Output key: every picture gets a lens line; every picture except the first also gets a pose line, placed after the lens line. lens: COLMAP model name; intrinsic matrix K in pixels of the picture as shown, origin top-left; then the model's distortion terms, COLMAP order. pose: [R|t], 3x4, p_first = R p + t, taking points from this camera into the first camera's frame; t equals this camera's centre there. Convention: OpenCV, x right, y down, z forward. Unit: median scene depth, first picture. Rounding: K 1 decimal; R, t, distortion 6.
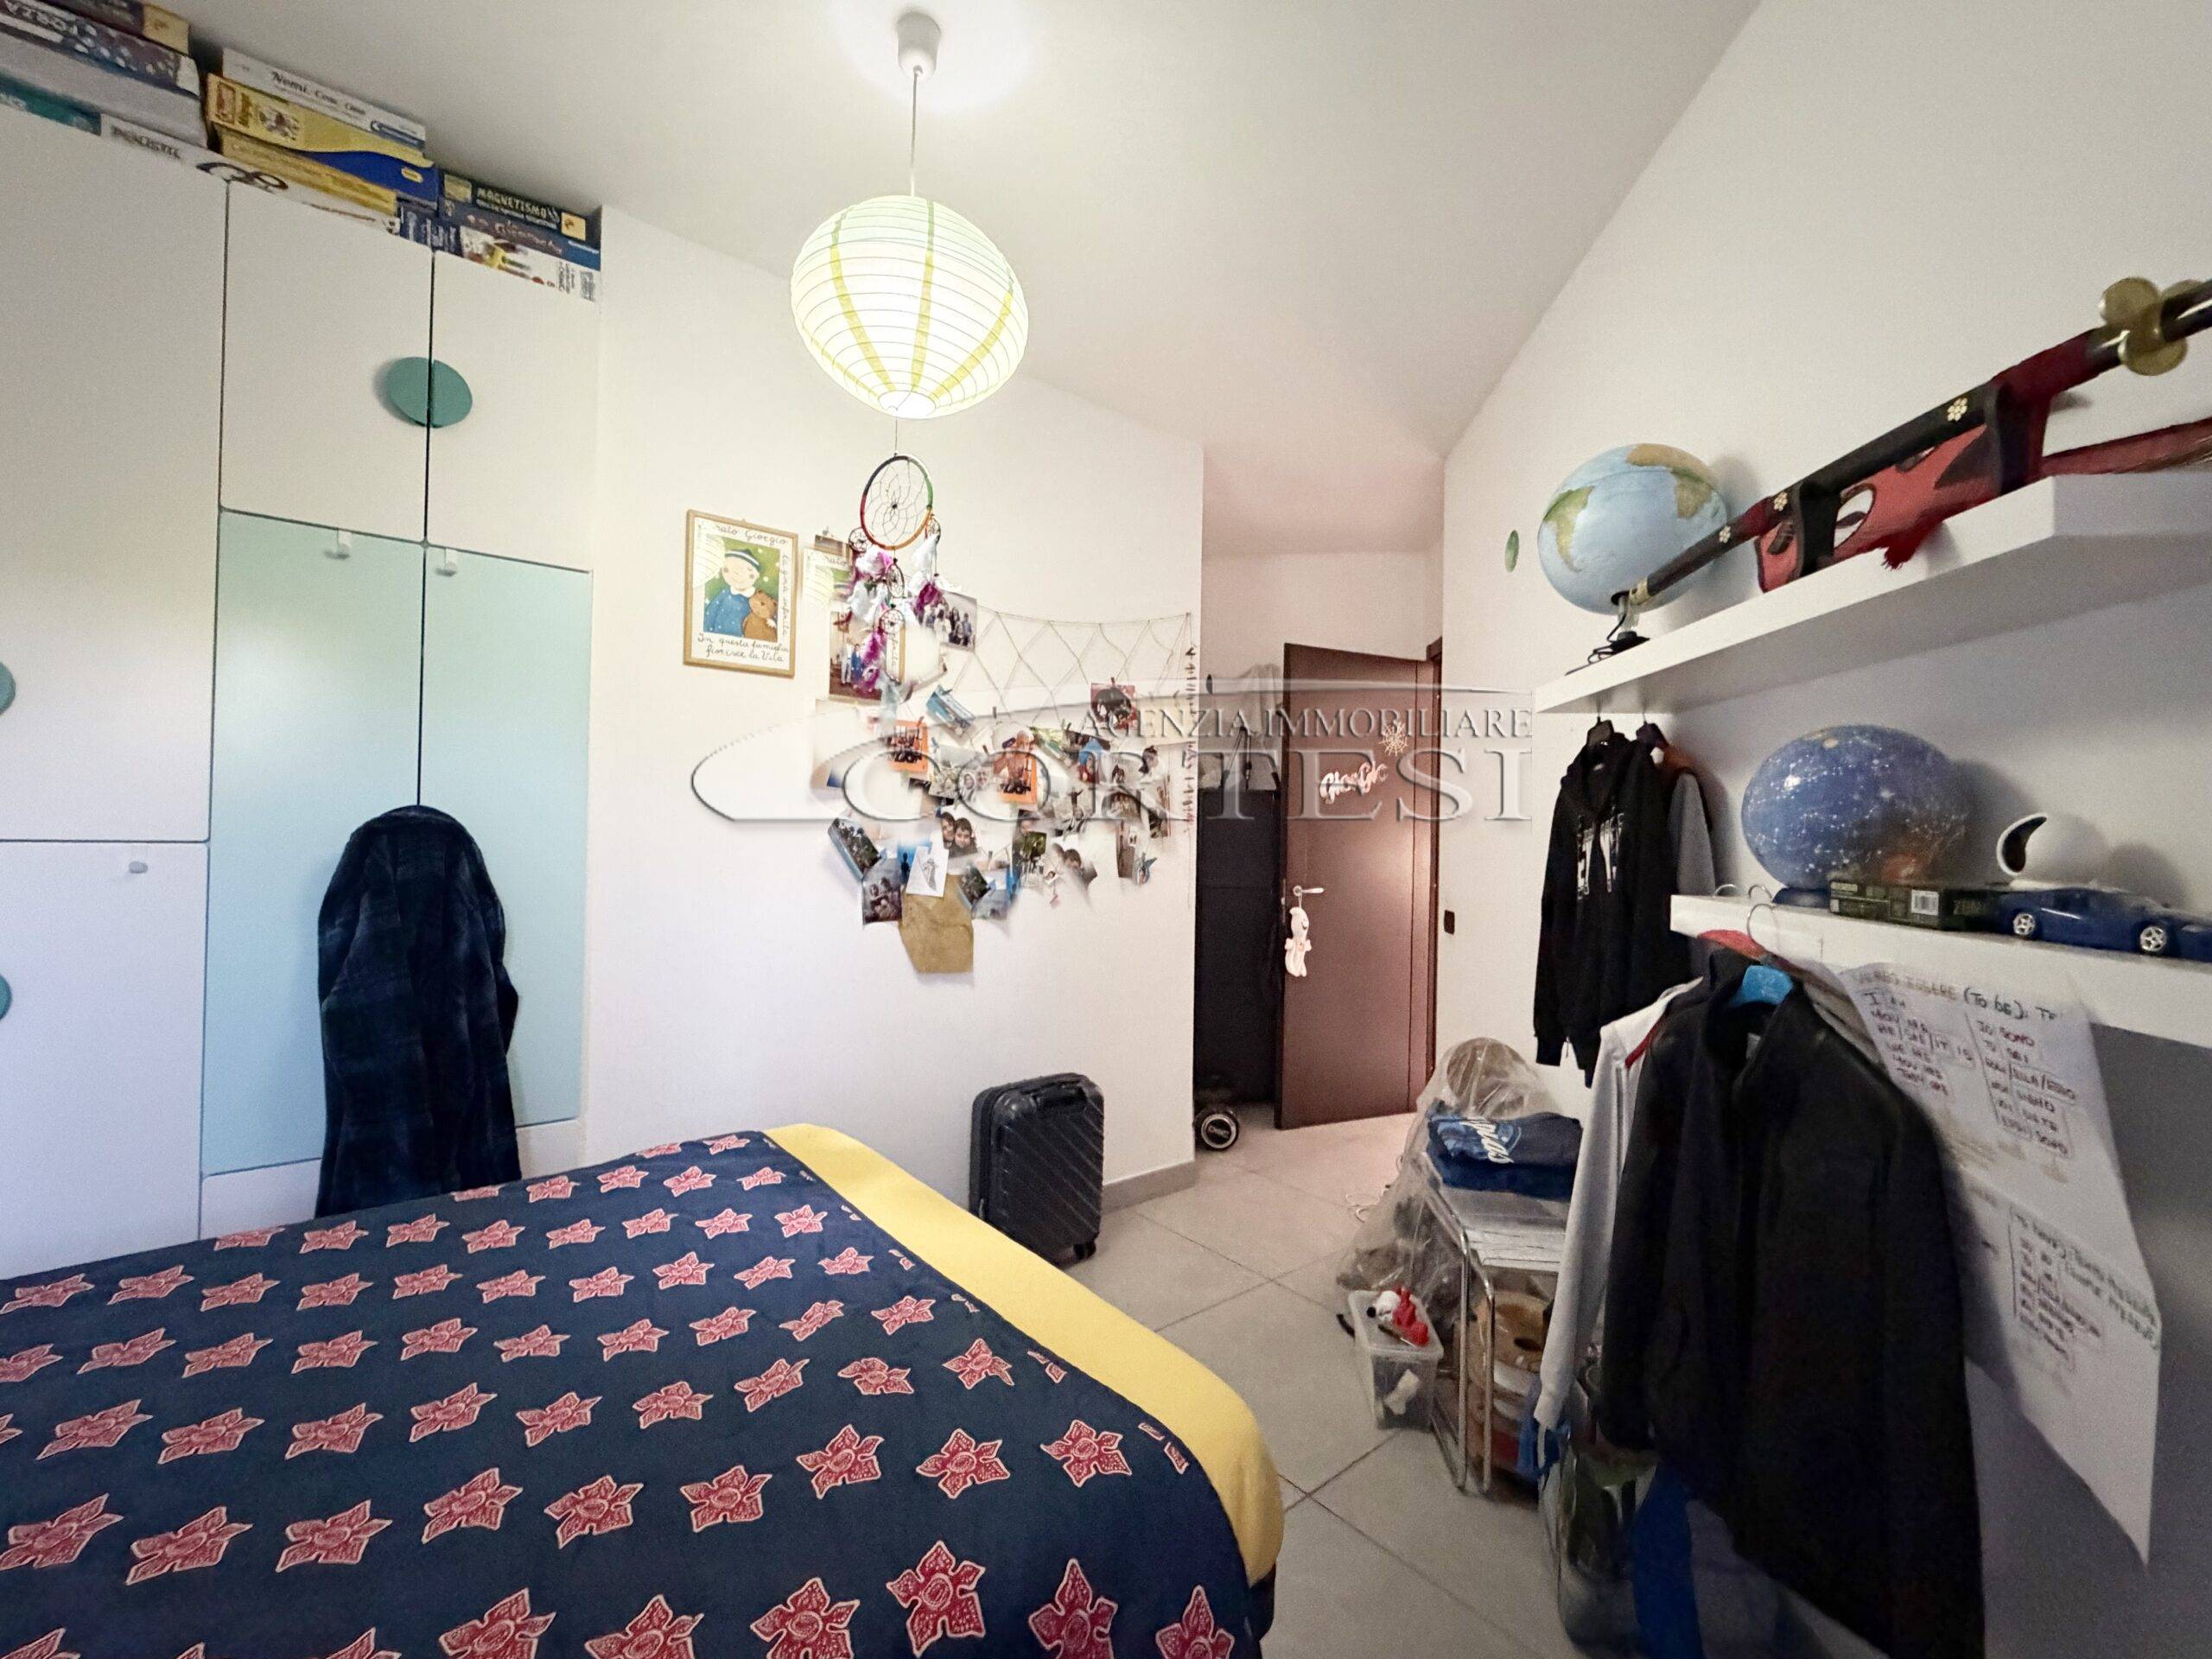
lens RADIAL K [[914.1, 0, 1106.0], [0, 914.1, 829.5], [0, 0, 1]] dist [0.000180, -0.000133]
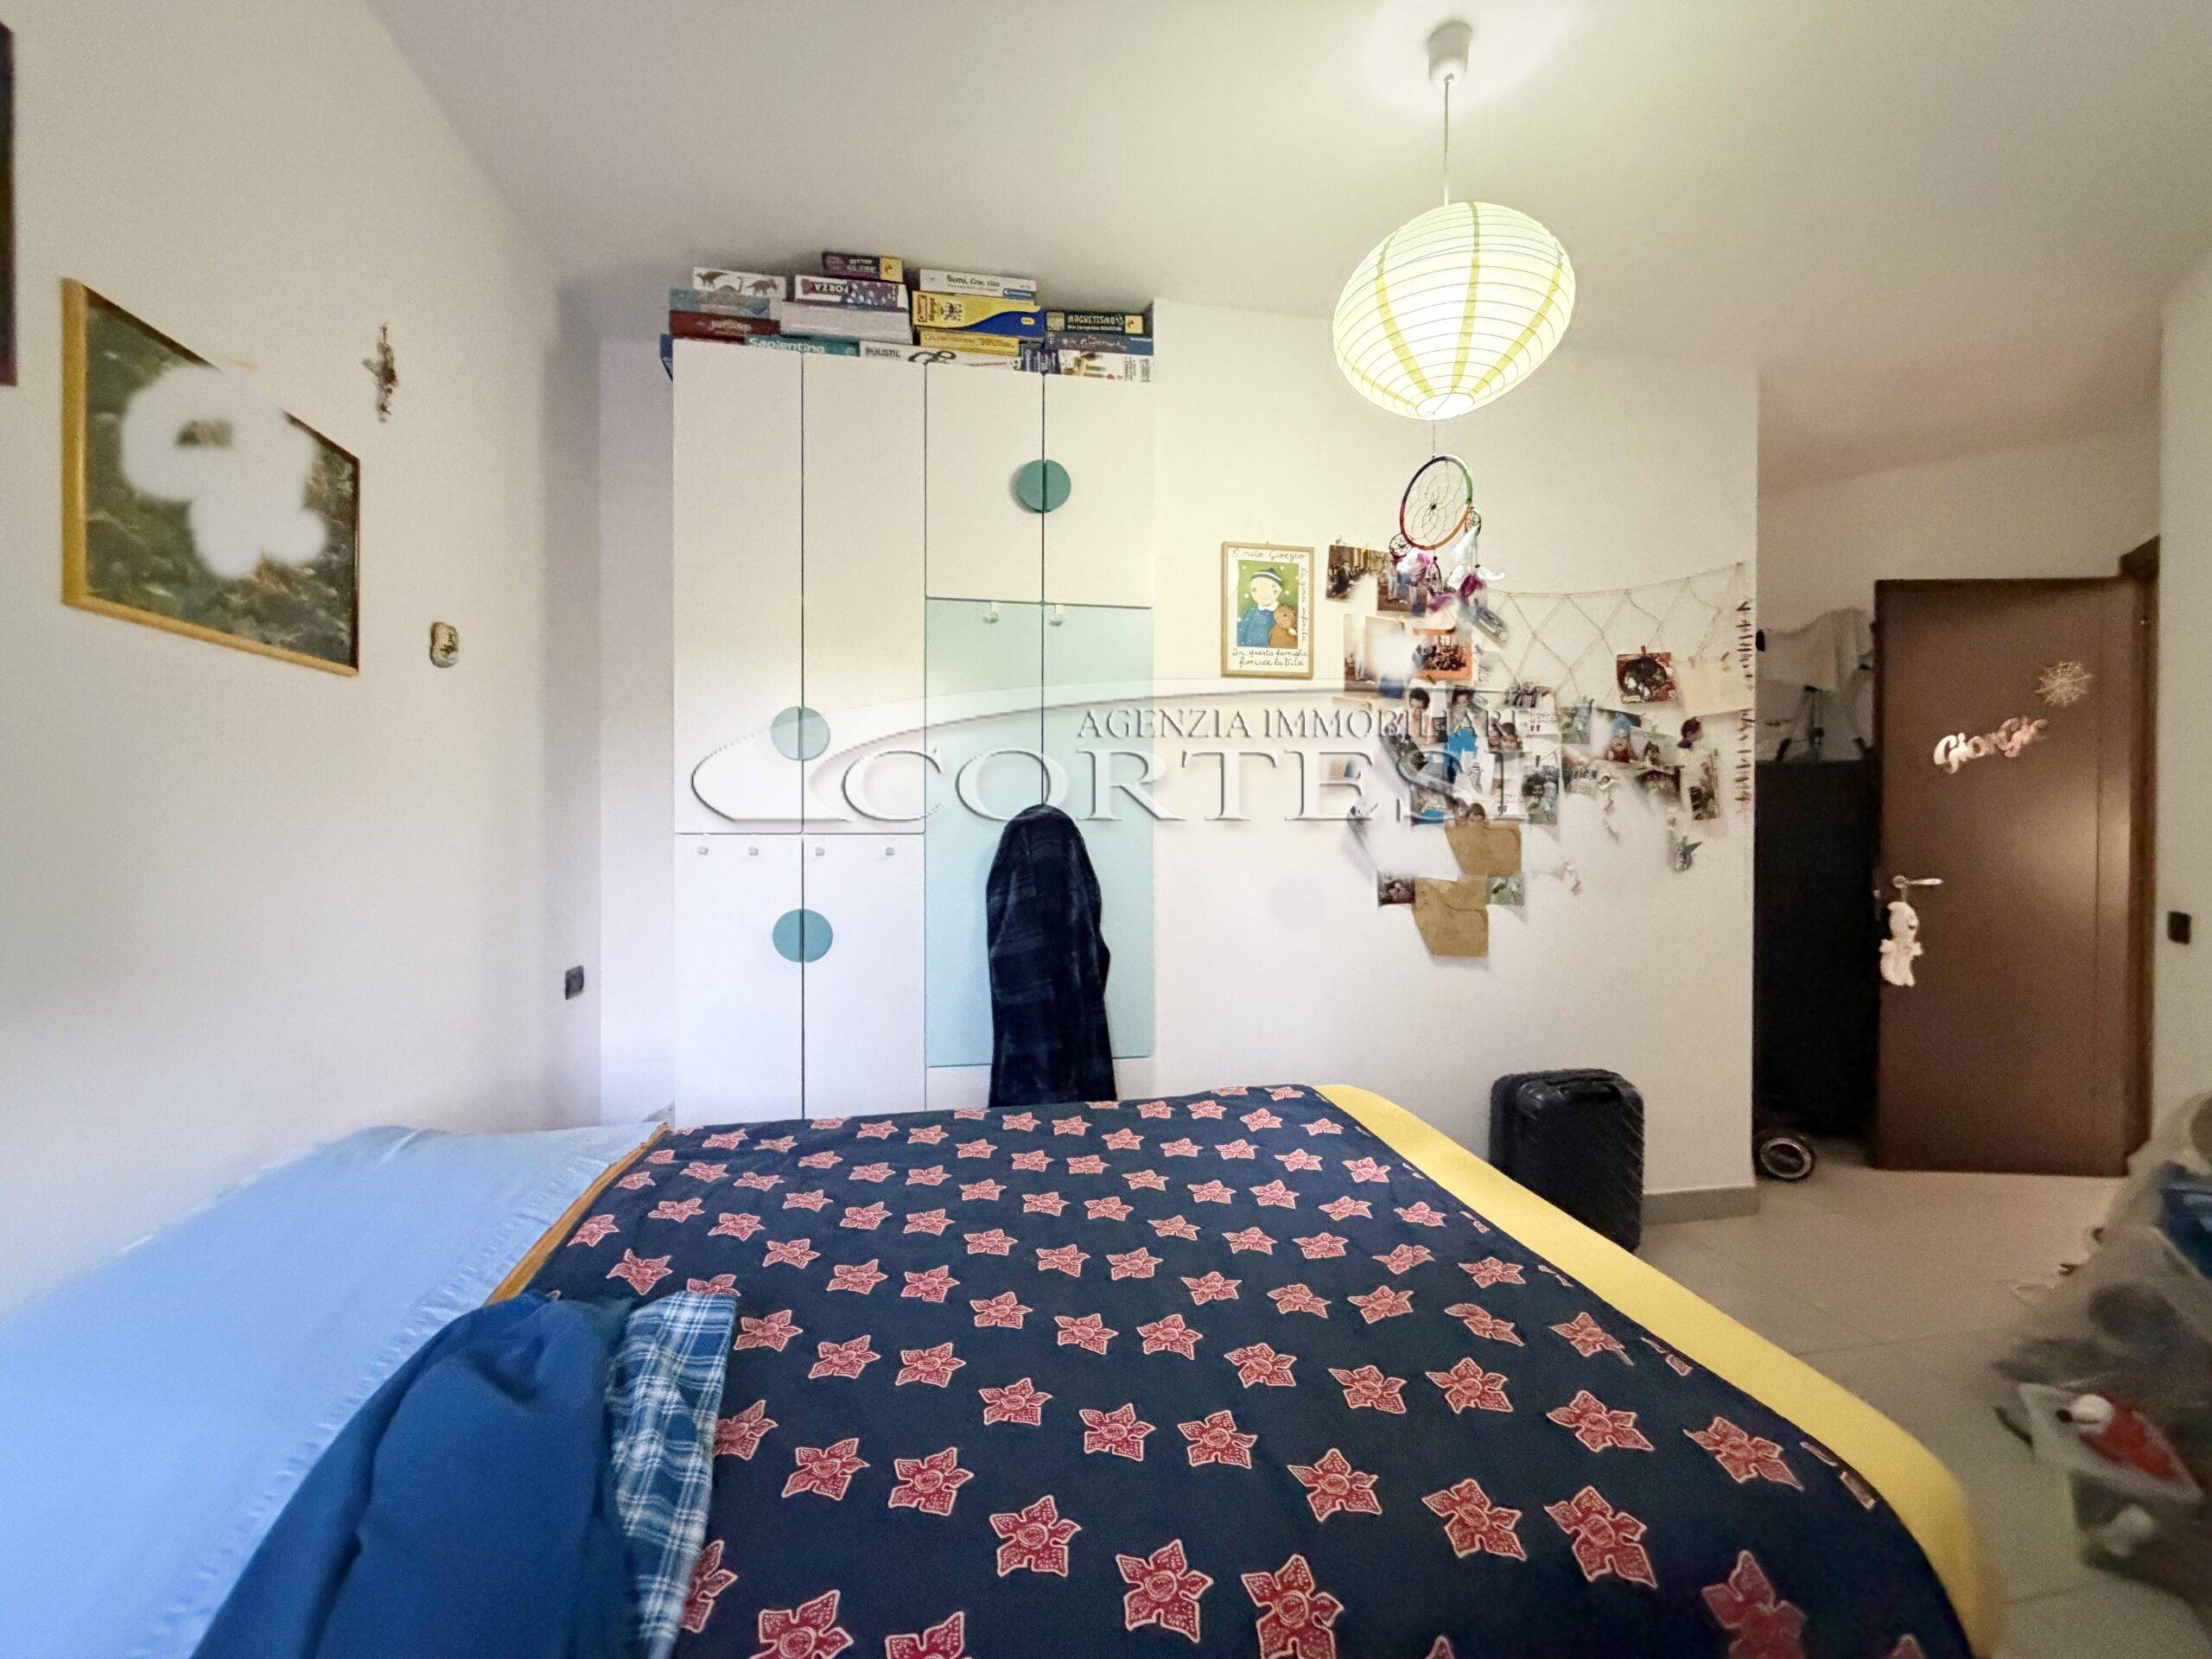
lens RADIAL K [[880.1, 0, 1099.5], [0, 880.1, 828.1], [0, 0, 1]] dist [-0.000675, 0.000024]
pose [[0.876431, -0.012137, -0.481375, -0.078494], [0.018394, 0.999797, 0.008283, -0.001169], [0.481176, -0.016114, 0.876476, -0.067069]]
